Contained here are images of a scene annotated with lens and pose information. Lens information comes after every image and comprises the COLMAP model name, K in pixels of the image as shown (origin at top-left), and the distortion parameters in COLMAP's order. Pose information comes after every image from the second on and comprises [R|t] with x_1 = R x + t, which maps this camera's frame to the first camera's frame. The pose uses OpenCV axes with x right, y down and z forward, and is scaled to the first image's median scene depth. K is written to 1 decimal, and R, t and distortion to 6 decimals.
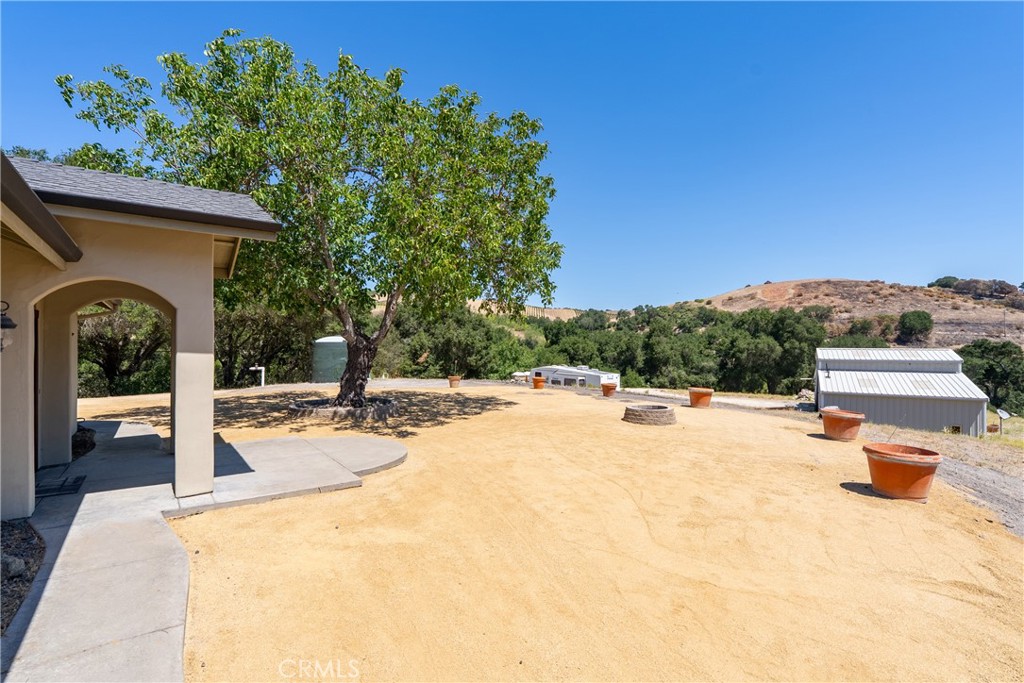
lens RADIAL K [[462.1, 0, 511.0], [0, 462.1, 344.7], [0, 0, 1]] dist [-0.000927, 0.000286]
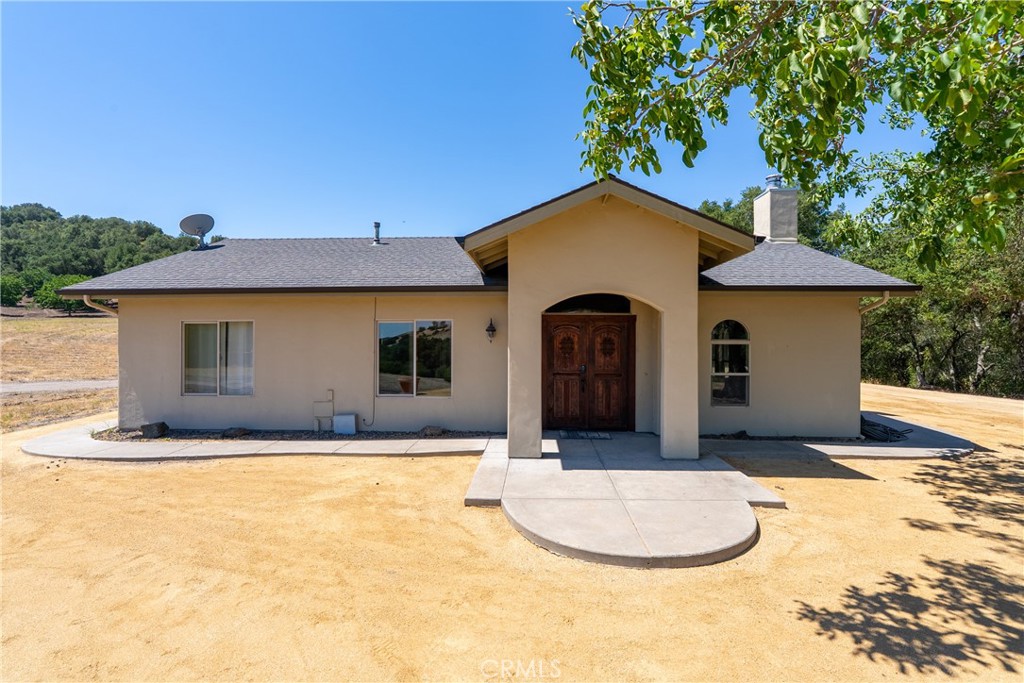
lens RADIAL K [[462.1, 0, 515.5], [0, 462.1, 334.2], [0, 0, 1]] dist [-0.000927, 0.000286]
pose [[-0.644512, -0.012964, -0.764484, 0.301961], [-0.006875, 0.999914, -0.011161, -0.001231], [0.764563, -0.001938, -0.644546, 1.809925]]
